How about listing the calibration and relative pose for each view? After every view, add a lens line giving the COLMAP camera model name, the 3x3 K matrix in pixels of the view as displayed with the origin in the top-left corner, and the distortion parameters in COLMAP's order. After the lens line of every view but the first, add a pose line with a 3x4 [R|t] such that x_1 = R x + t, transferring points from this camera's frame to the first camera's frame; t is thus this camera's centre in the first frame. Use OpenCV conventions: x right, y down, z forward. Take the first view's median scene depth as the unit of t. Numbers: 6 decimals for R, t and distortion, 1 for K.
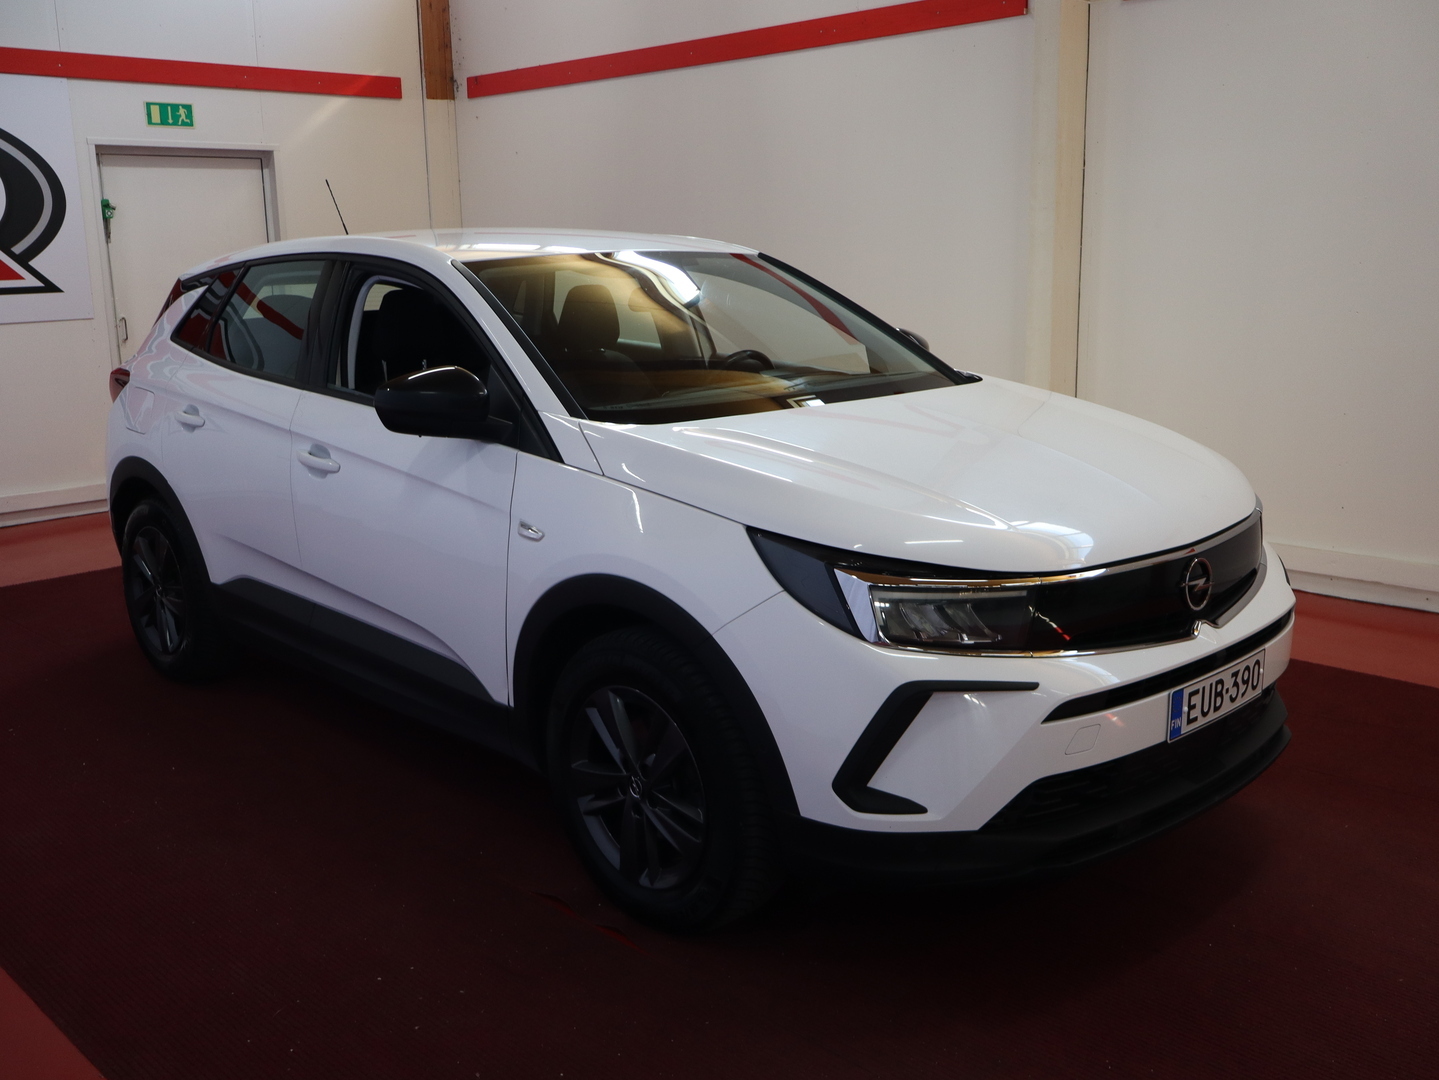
lens RADIAL K [[1372.4, 0, 719.5], [0, 1372.4, 540.0], [0, 0, 1]] dist [0.004170, -0.006303]
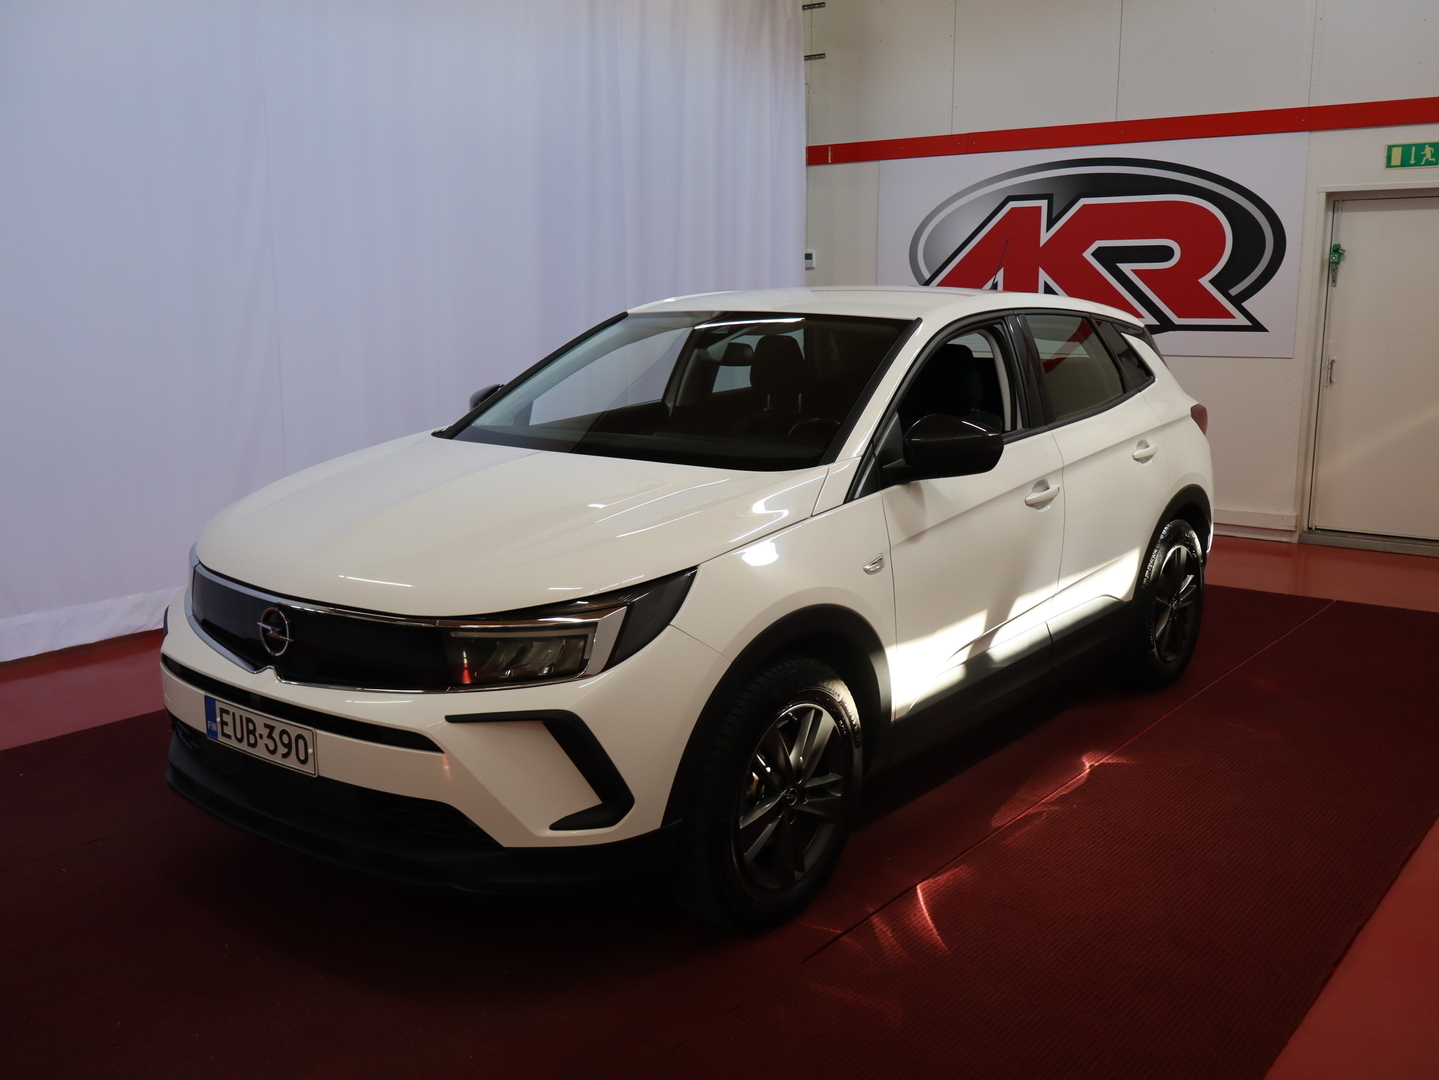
lens RADIAL K [[1372.4, 0, 719.5], [0, 1372.4, 540.0], [0, 0, 1]] dist [0.004170, -0.006303]
pose [[0.119047, 0.197129, -0.973123, 0.532851], [-0.213272, 0.962292, 0.168845, -0.109981], [0.969713, 0.187439, 0.156600, 0.431699]]
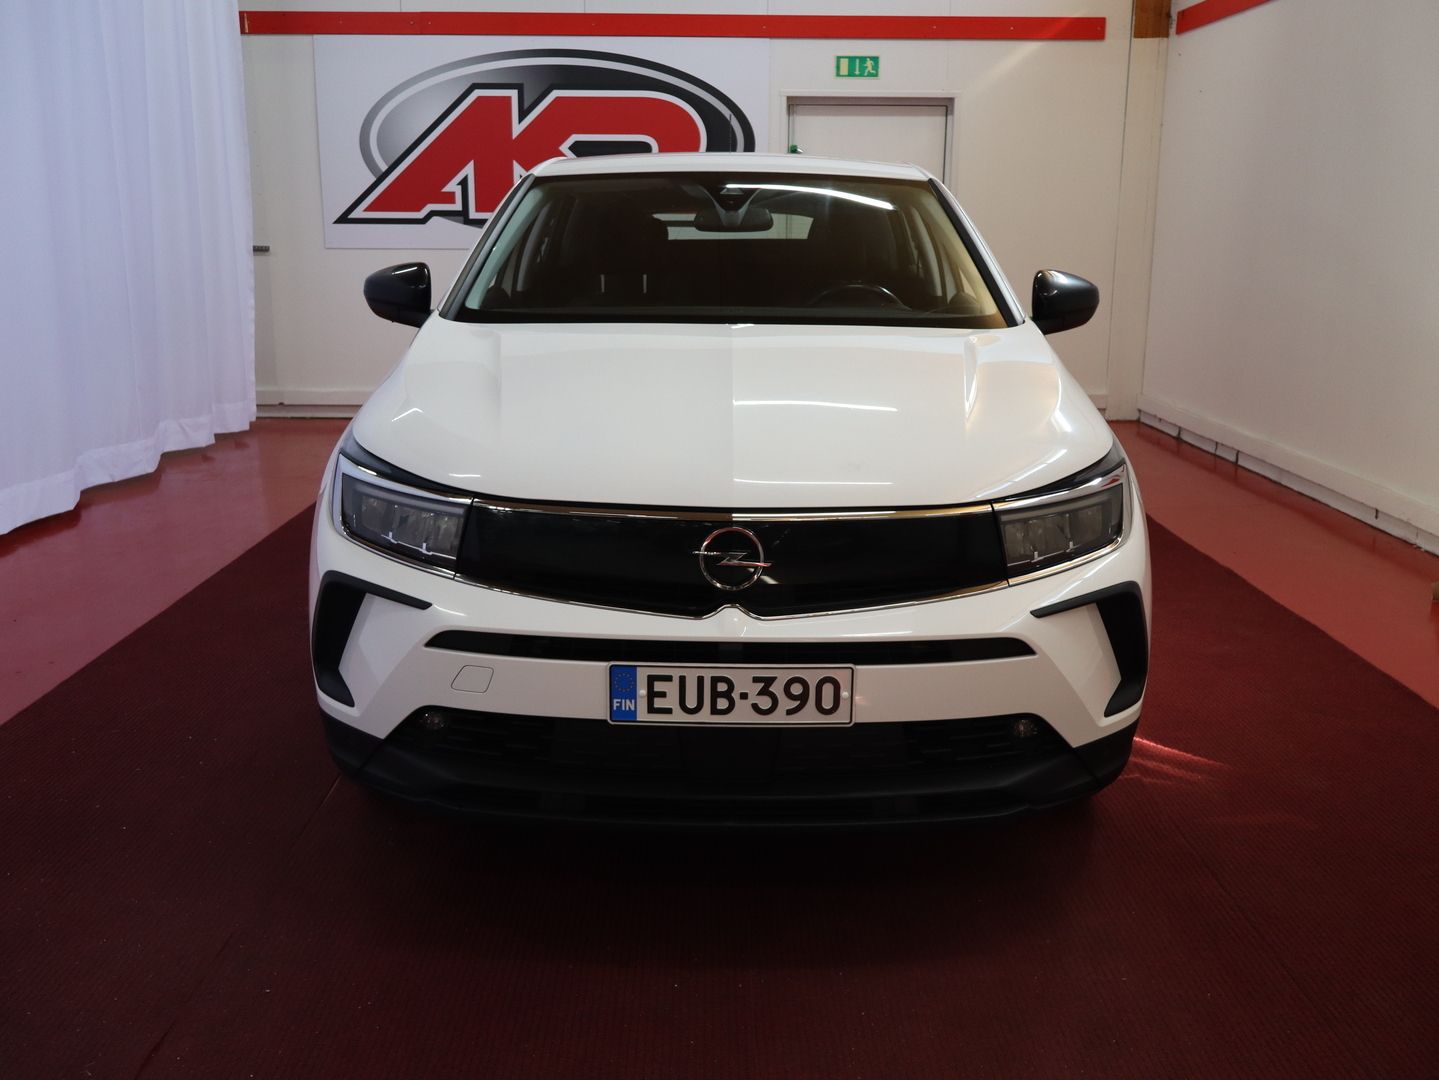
lens RADIAL K [[1372.4, 0, 719.5], [0, 1372.4, 540.0], [0, 0, 1]] dist [0.004170, -0.006303]
pose [[0.711016, 0.184377, -0.678573, 0.334494], [-0.169524, 0.981494, 0.089056, -0.018746], [0.682436, 0.051714, 0.729114, 0.148496]]
